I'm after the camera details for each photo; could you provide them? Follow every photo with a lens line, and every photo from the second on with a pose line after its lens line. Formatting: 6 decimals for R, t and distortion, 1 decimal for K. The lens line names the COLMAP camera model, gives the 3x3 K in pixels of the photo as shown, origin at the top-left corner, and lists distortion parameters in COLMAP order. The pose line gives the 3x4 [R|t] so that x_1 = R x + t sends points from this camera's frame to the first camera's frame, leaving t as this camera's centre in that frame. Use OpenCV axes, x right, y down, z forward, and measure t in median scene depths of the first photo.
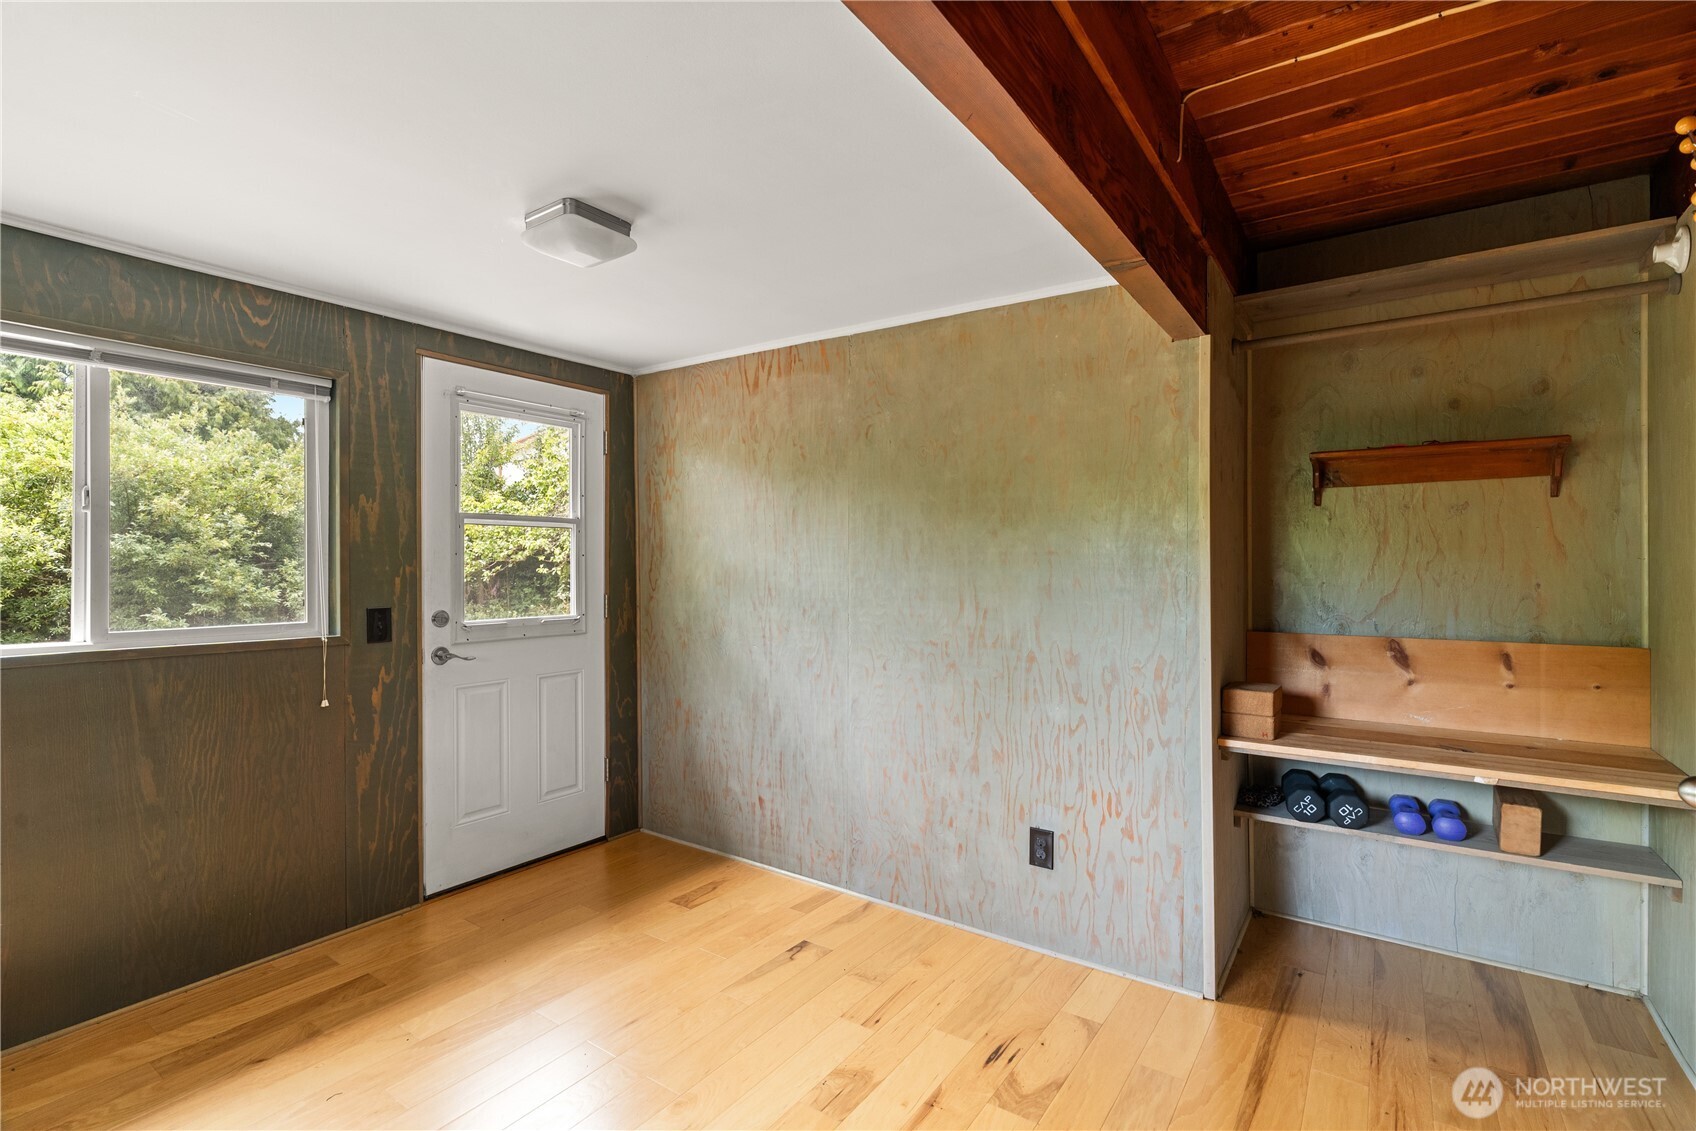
lens RADIAL K [[777.1, 0, 804.7], [0, 777.1, 557.5], [0, 0, 1]] dist [-0.010558, 0.004217]
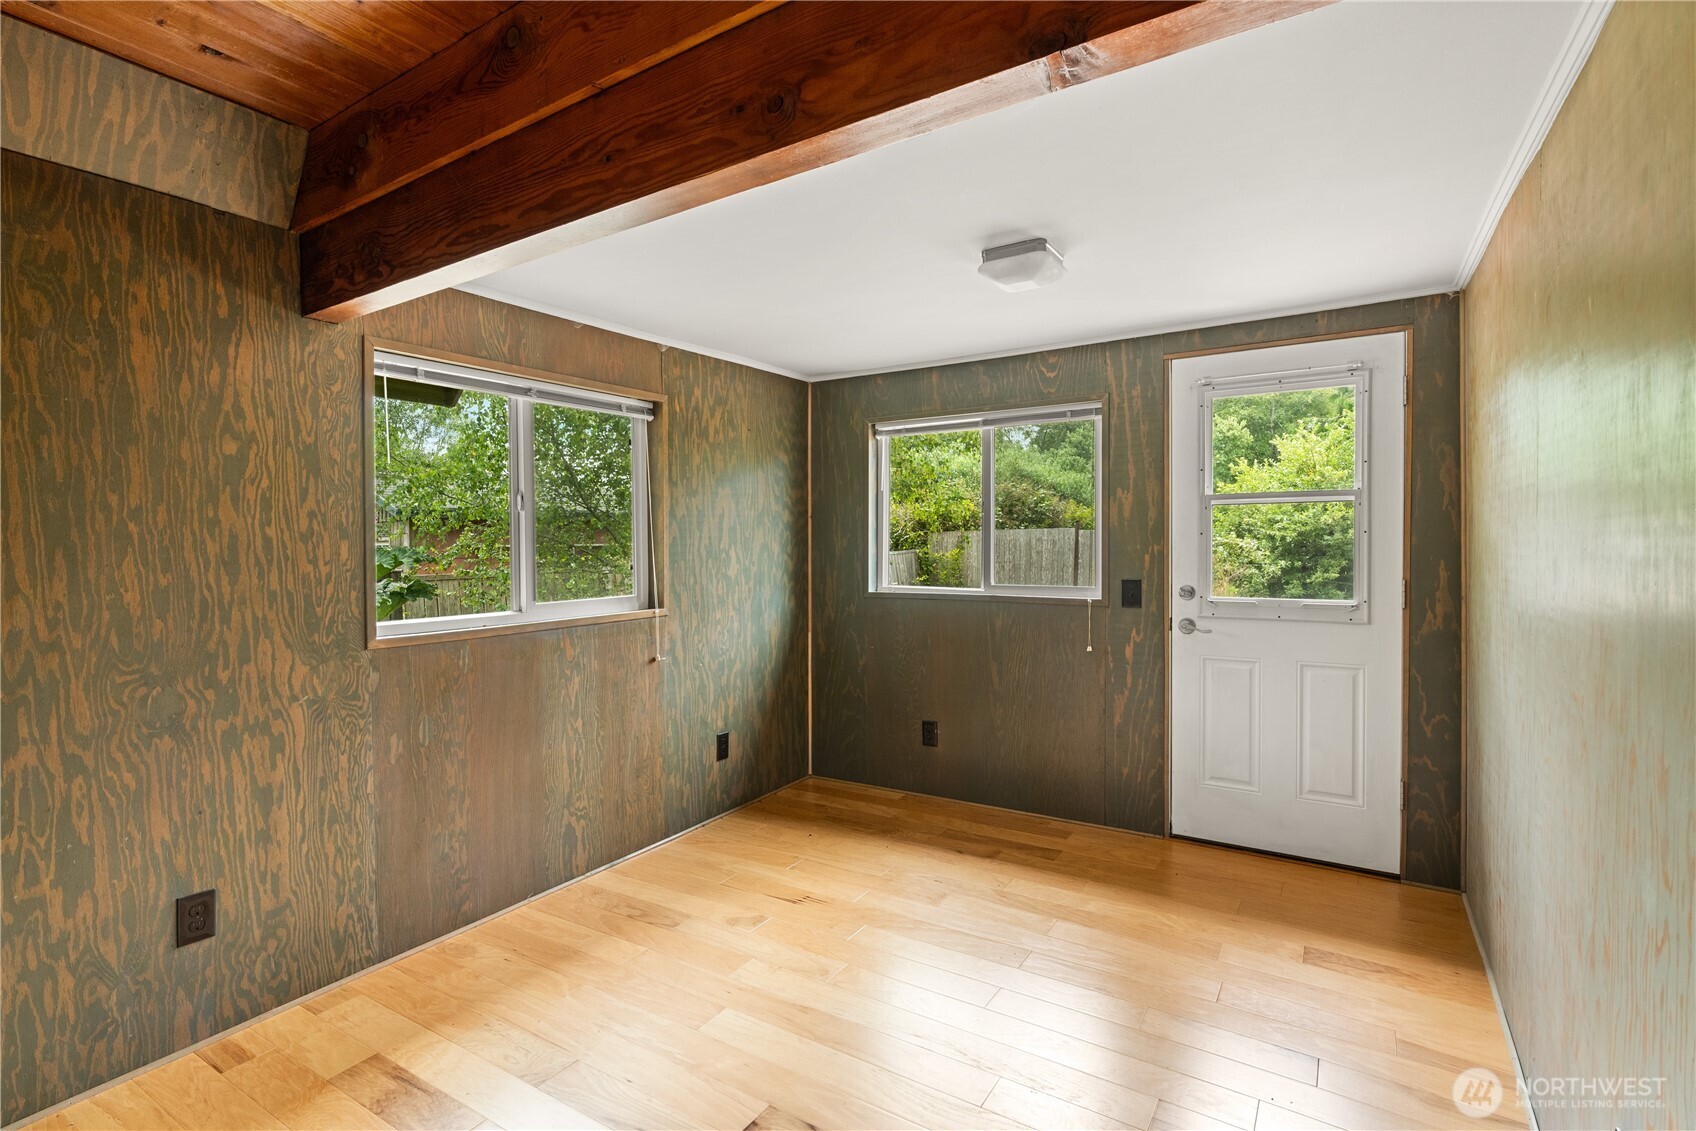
lens RADIAL K [[777.1, 0, 868.7], [0, 777.1, 551.1], [0, 0, 1]] dist [-0.010558, 0.004217]
pose [[0.089219, 0.009834, -0.995963, 0.625330], [0.015730, 0.999813, 0.011281, 0.000047], [0.995888, -0.016673, 0.089048, 0.473244]]
